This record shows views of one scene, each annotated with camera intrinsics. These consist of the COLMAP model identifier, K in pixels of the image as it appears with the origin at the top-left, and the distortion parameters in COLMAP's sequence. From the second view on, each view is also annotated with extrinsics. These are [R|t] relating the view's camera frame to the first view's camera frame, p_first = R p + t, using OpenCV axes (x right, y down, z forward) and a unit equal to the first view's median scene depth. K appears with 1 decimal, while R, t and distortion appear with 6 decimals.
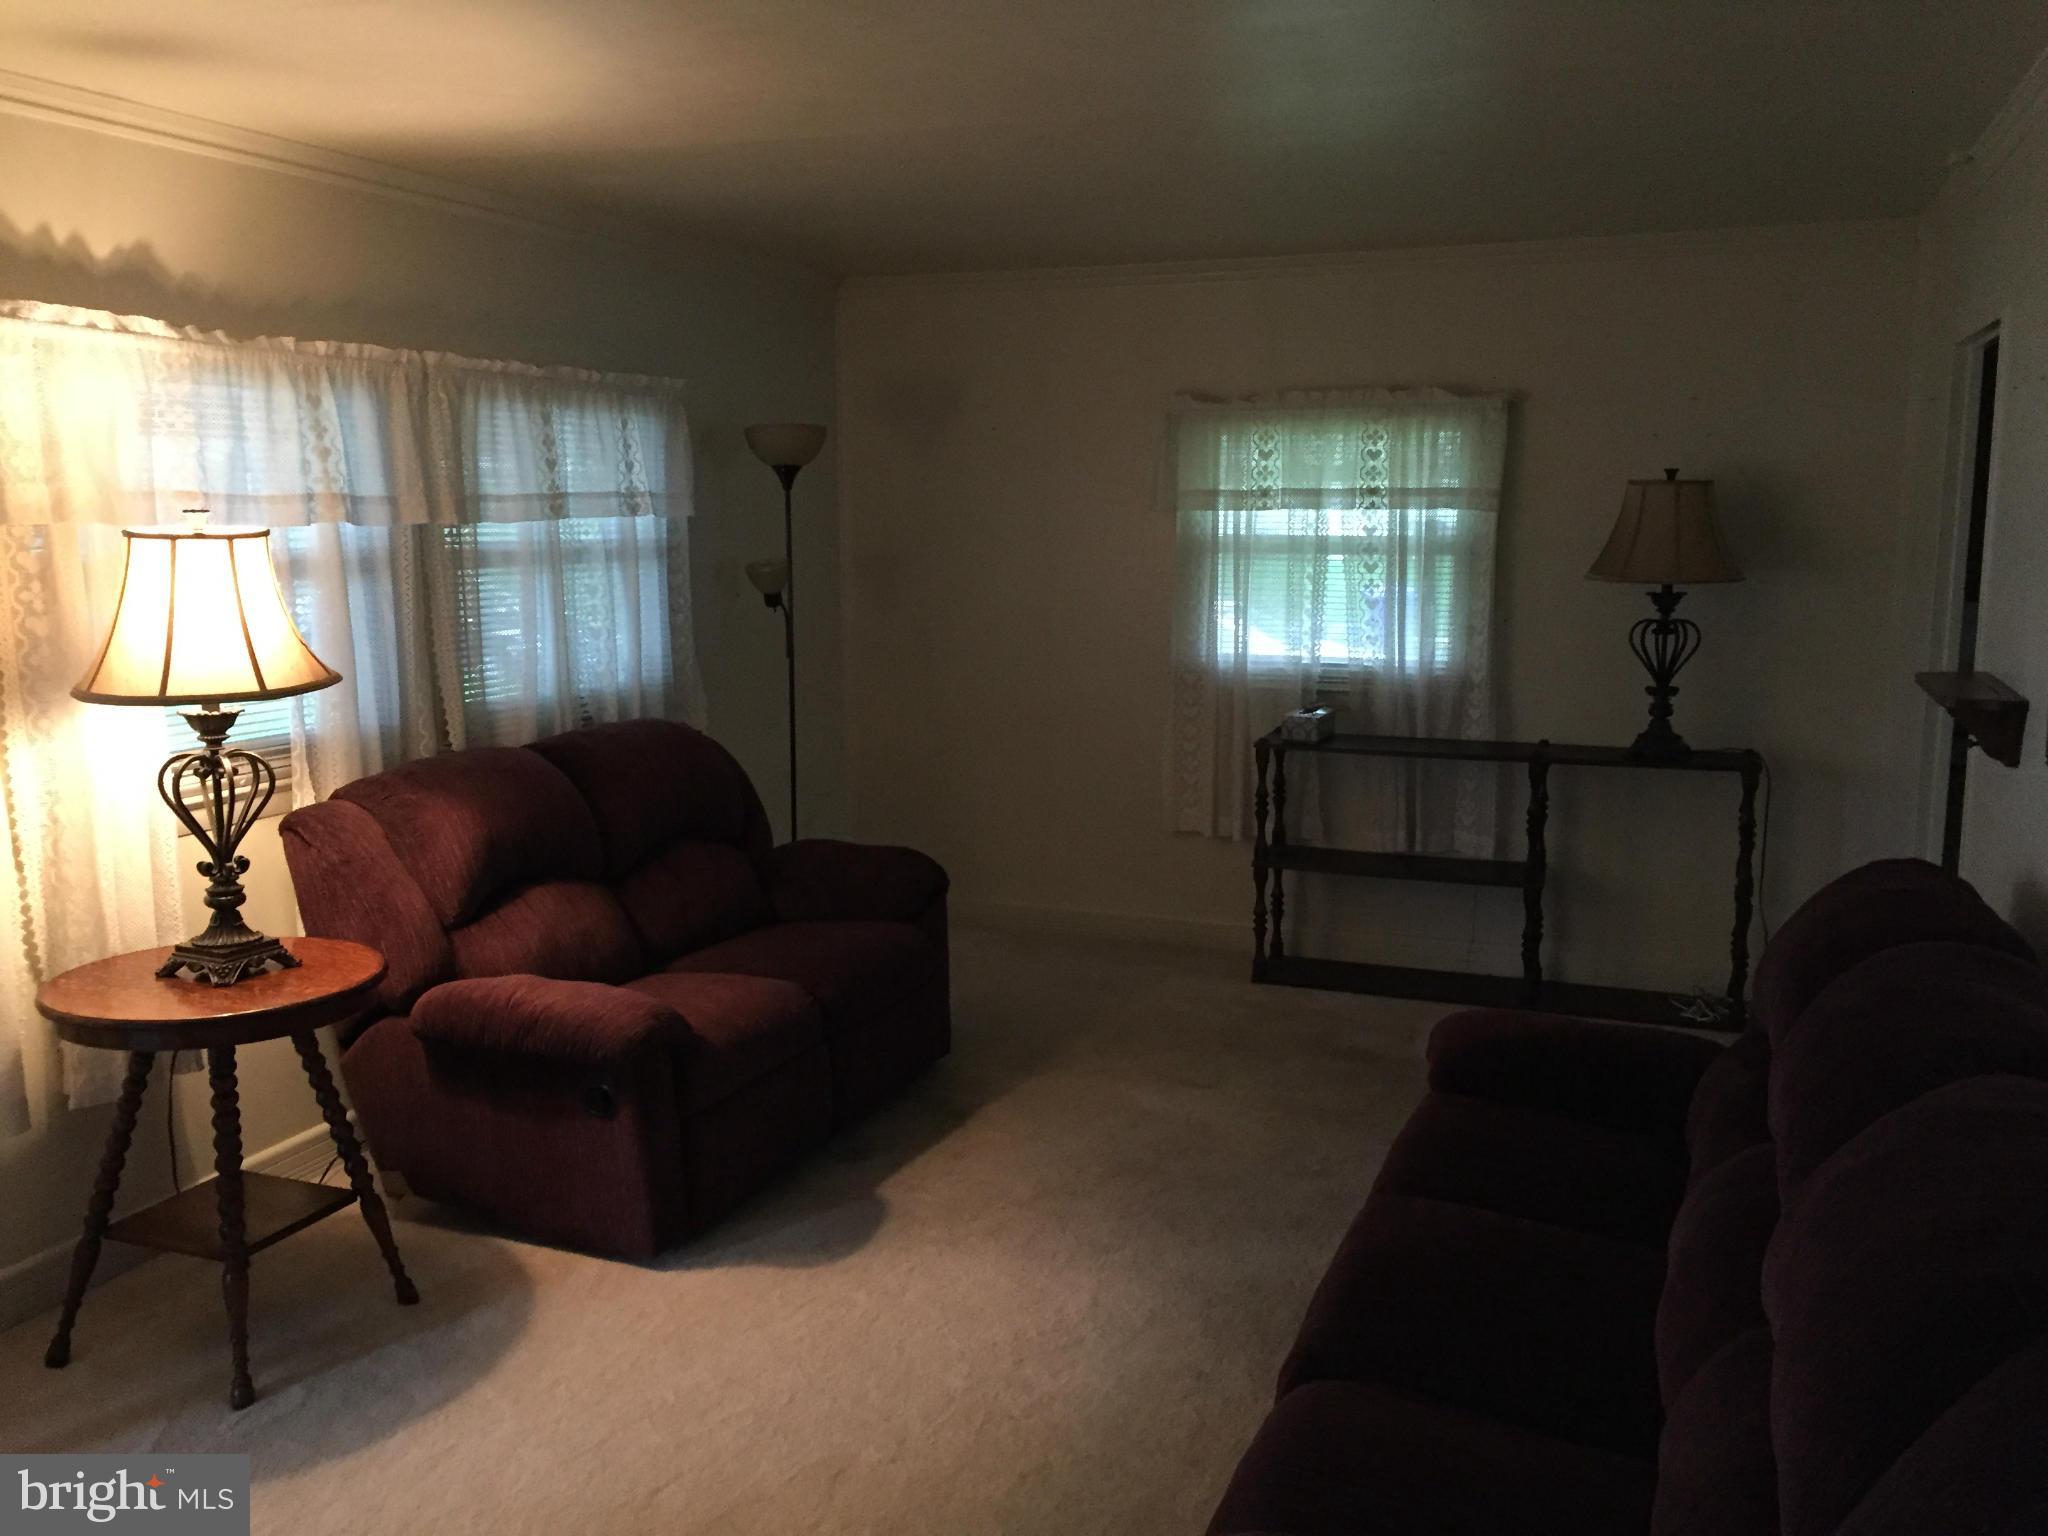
lens RADIAL K [[1752.1, 0, 1026.1], [0, 1752.1, 779.0], [0, 0, 1]] dist [0.029576, 0.009417]
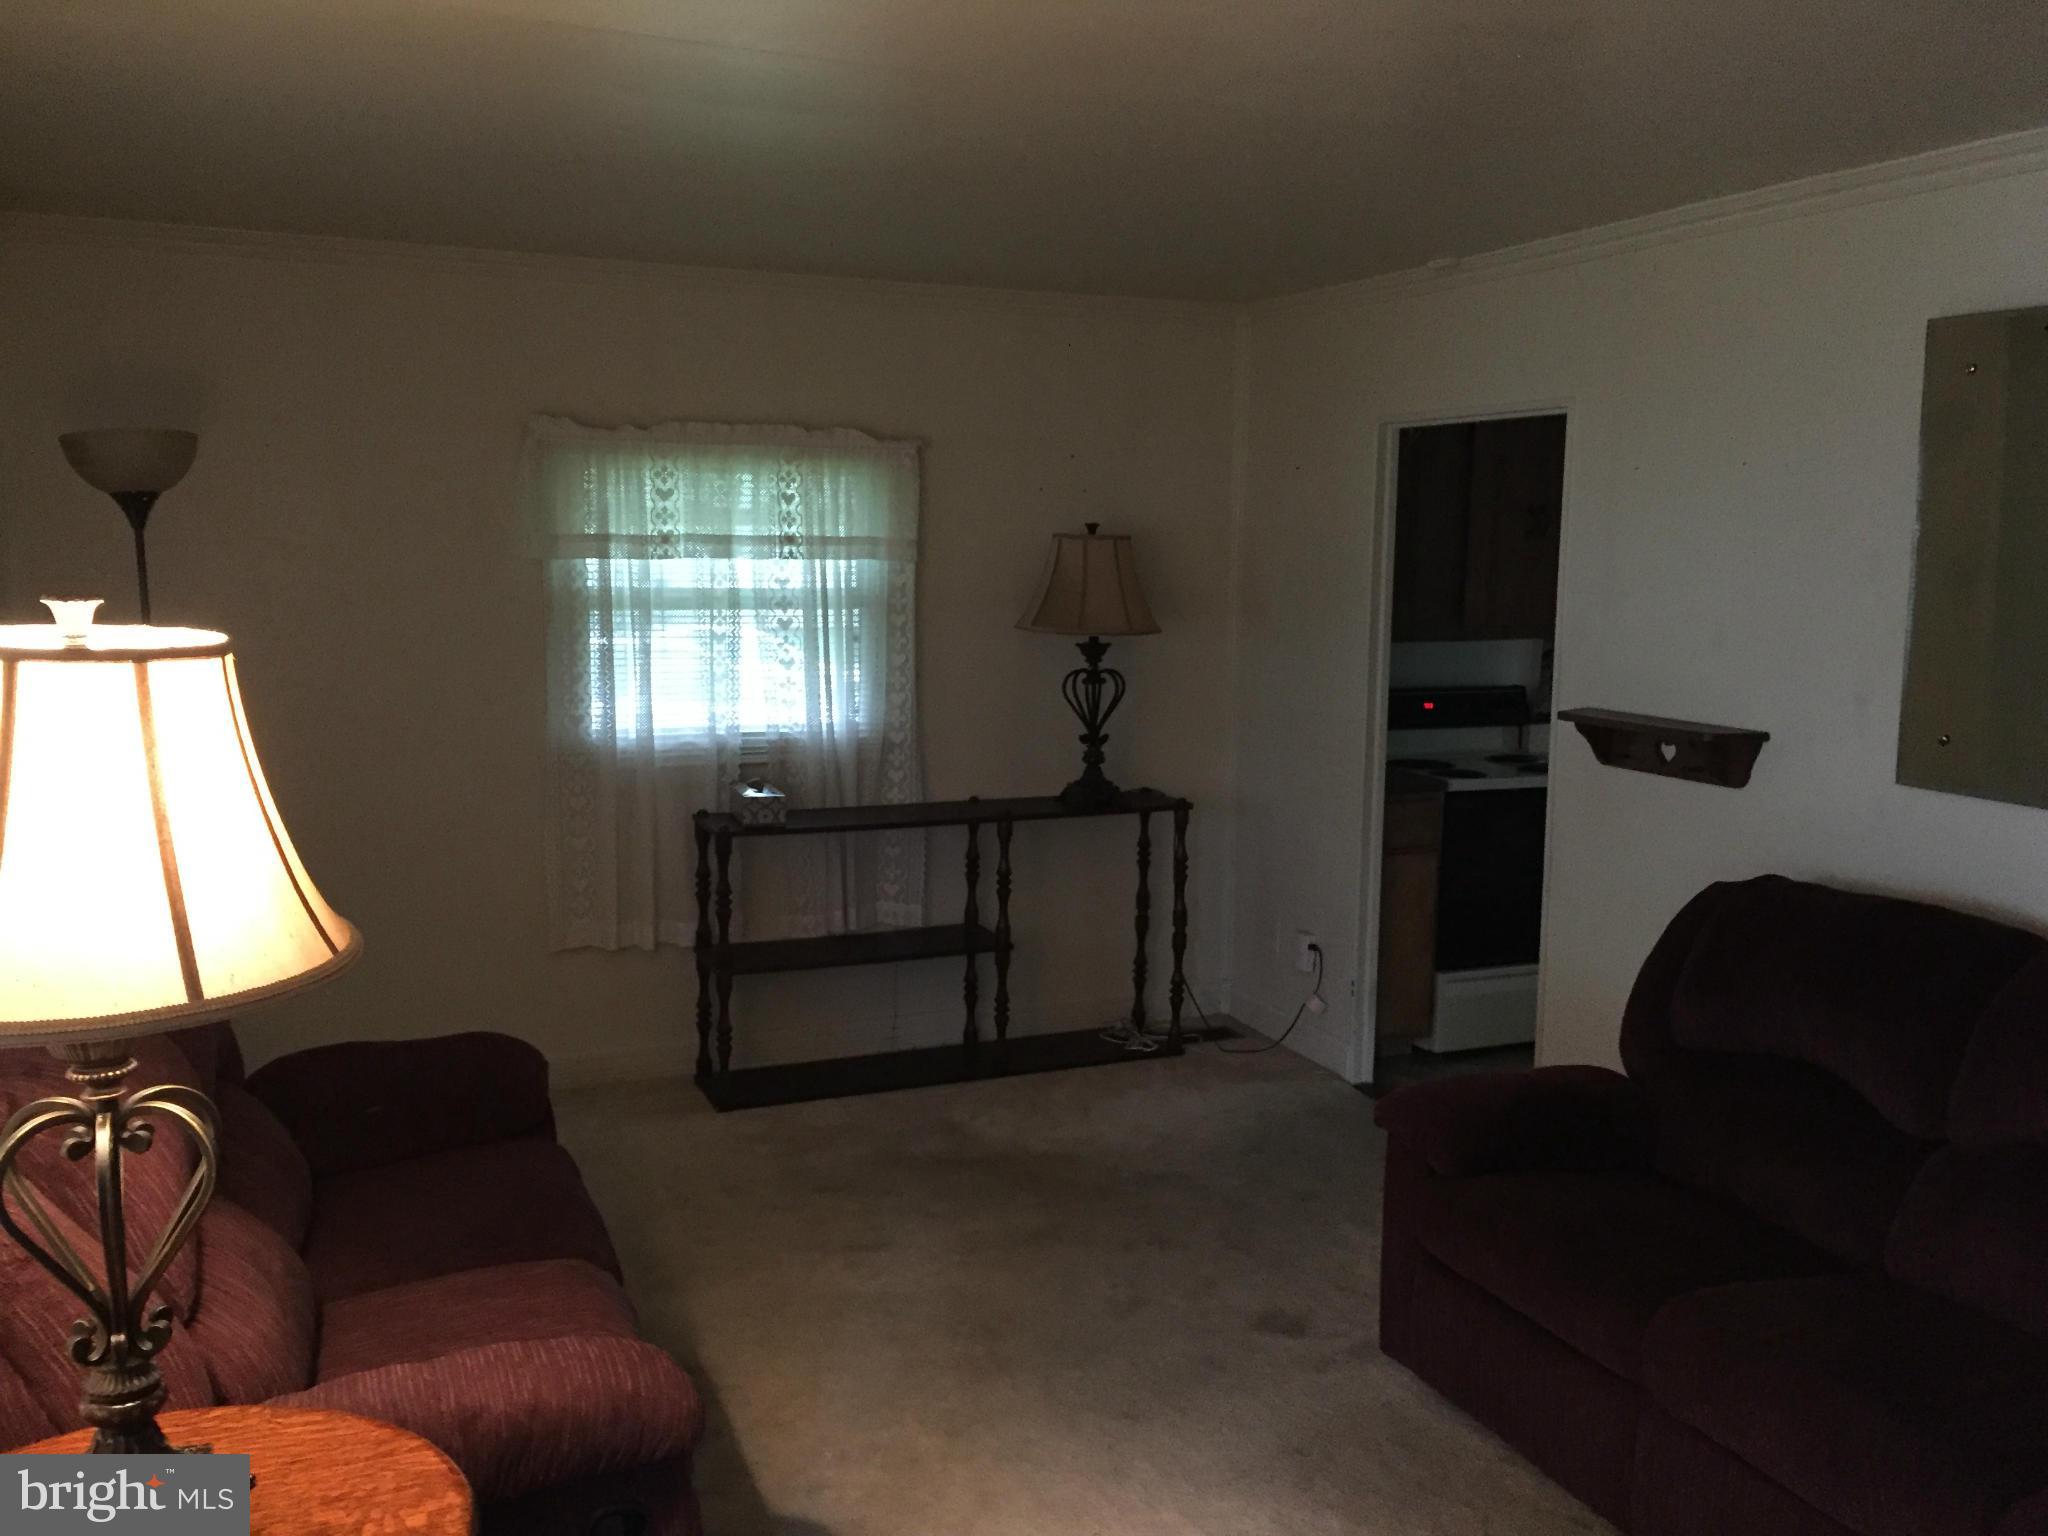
lens RADIAL K [[1752.1, 0, 1023.2], [0, 1752.1, 767.1], [0, 0, 1]] dist [0.029576, 0.009417]
pose [[0.699041, -0.083182, 0.710227, -0.365591], [0.097825, 0.994998, 0.020250, -0.054438], [-0.708359, 0.055322, 0.703681, 0.291288]]
